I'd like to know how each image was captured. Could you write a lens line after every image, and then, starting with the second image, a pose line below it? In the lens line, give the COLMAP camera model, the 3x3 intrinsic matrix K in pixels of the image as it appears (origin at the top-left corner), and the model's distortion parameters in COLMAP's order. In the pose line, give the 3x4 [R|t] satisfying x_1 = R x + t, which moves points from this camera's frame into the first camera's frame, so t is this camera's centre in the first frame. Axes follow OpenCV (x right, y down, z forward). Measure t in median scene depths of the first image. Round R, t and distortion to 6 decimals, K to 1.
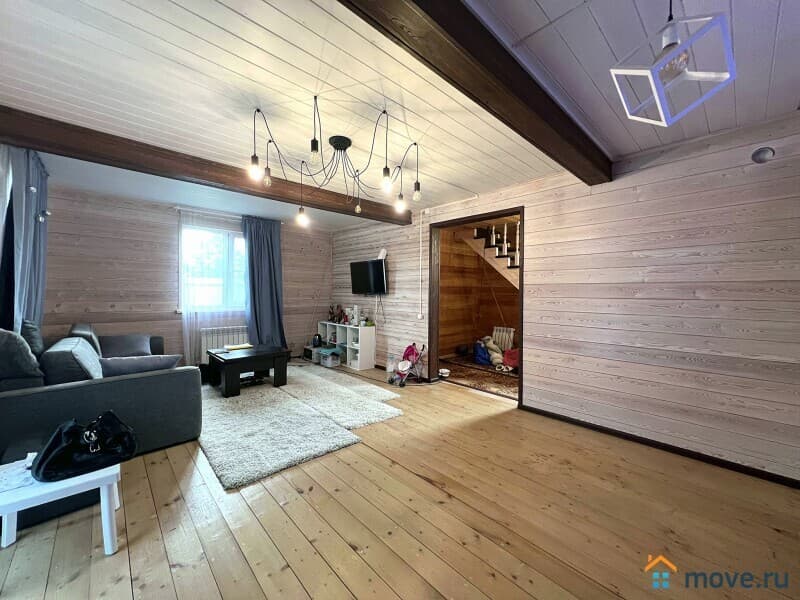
lens RADIAL K [[321.1, 0, 398.2], [0, 321.1, 294.2], [0, 0, 1]] dist [0.002664, 0.000538]
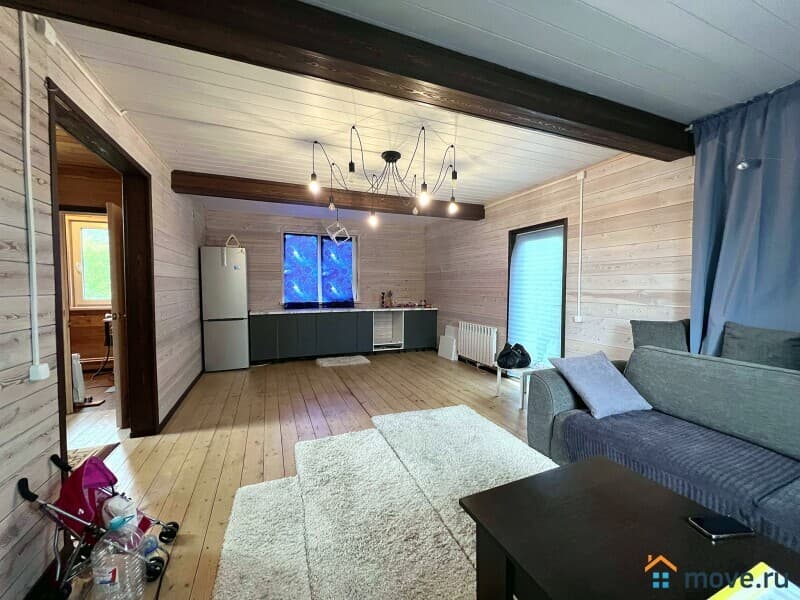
lens RADIAL K [[321.1, 0, 397.5], [0, 321.1, 298.1], [0, 0, 1]] dist [0.002664, 0.000538]
pose [[-0.933642, -0.023428, 0.357441, -0.406197], [-0.006711, 0.998828, 0.047936, -0.016662], [-0.358145, 0.042356, -0.932705, 1.363395]]
